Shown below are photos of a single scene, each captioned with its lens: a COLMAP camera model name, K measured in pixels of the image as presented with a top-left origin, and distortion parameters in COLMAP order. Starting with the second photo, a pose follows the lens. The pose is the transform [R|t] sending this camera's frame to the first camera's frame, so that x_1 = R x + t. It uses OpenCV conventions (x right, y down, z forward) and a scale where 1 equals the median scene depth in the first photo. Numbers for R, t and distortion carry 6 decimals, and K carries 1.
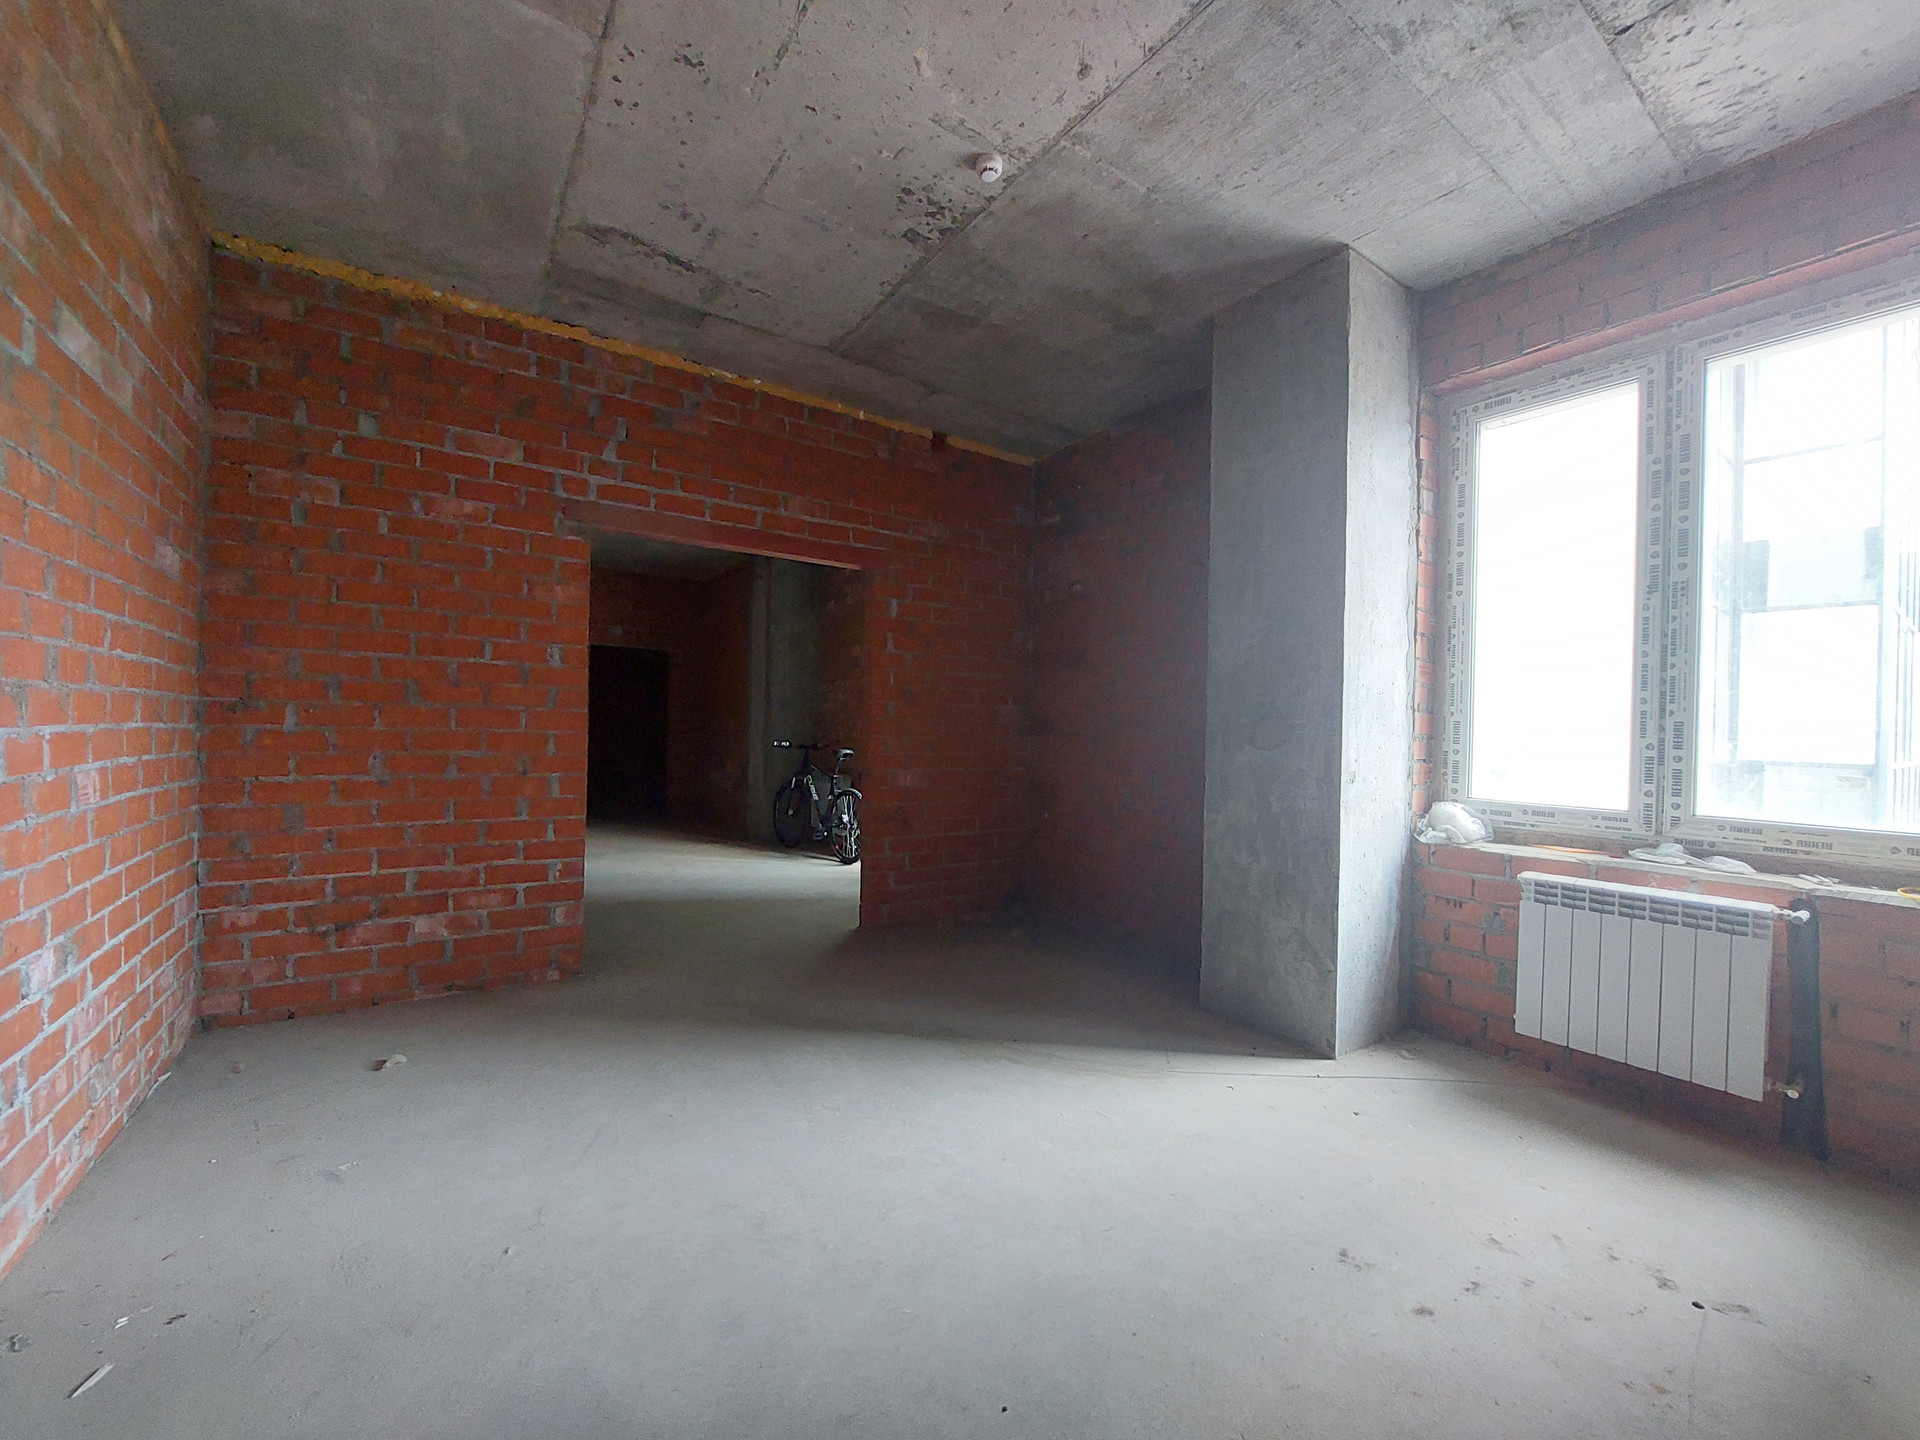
lens RADIAL K [[766.6, 0, 978.6], [0, 766.6, 729.6], [0, 0, 1]] dist [-0.024255, 0.001919]
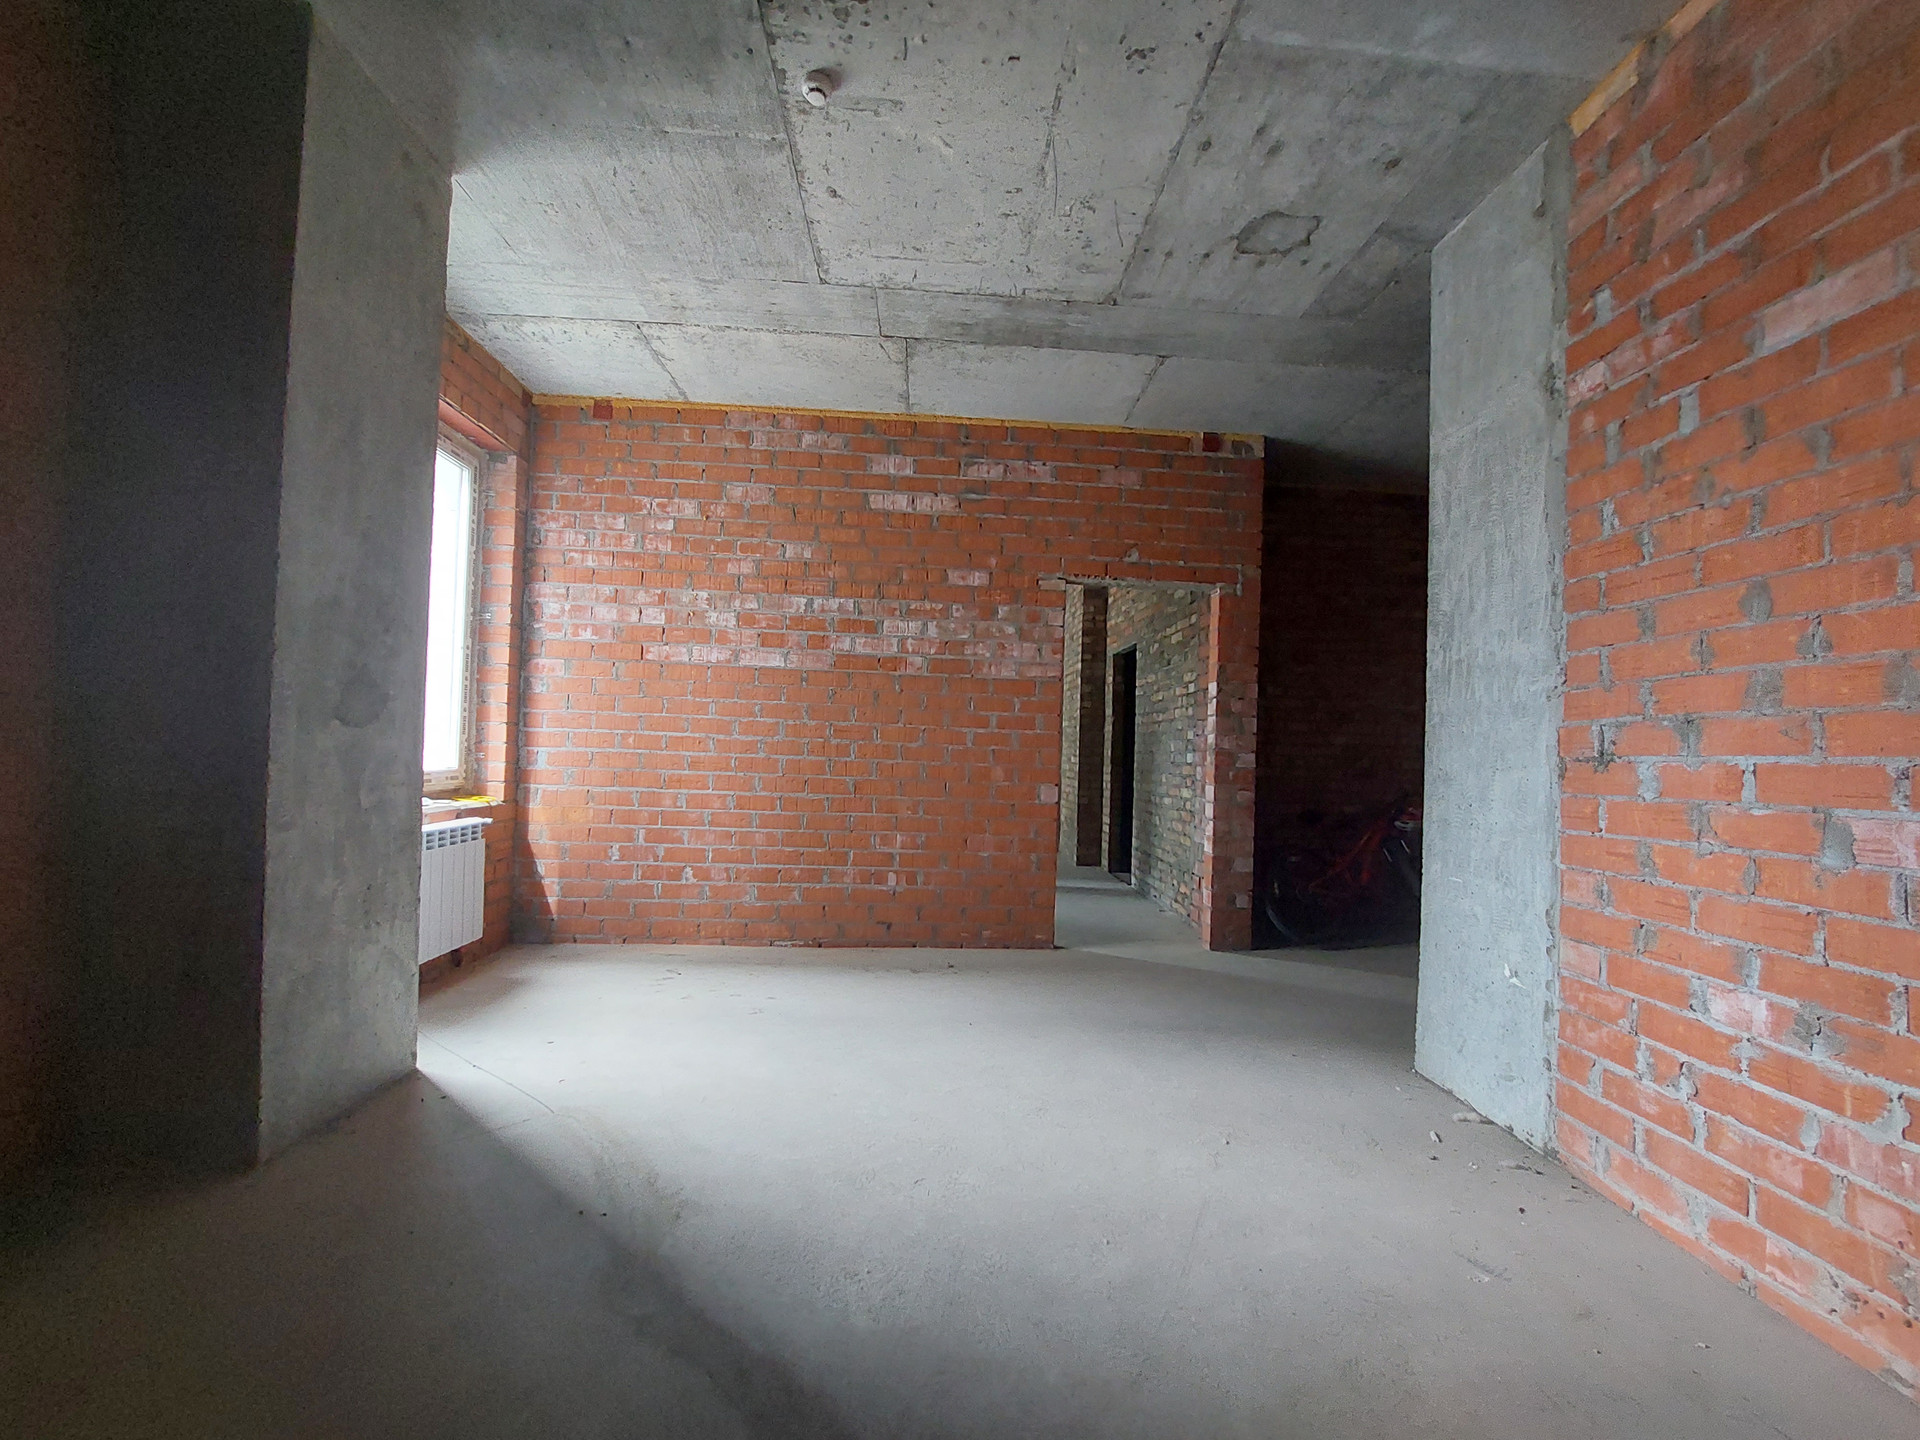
lens RADIAL K [[766.6, 0, 971.6], [0, 766.6, 722.8], [0, 0, 1]] dist [-0.024255, 0.001919]
pose [[-0.848641, -0.028348, 0.528209, -0.611684], [-0.046112, 0.998726, -0.020484, 0.012224], [-0.526956, -0.041741, -0.848867, 1.575973]]
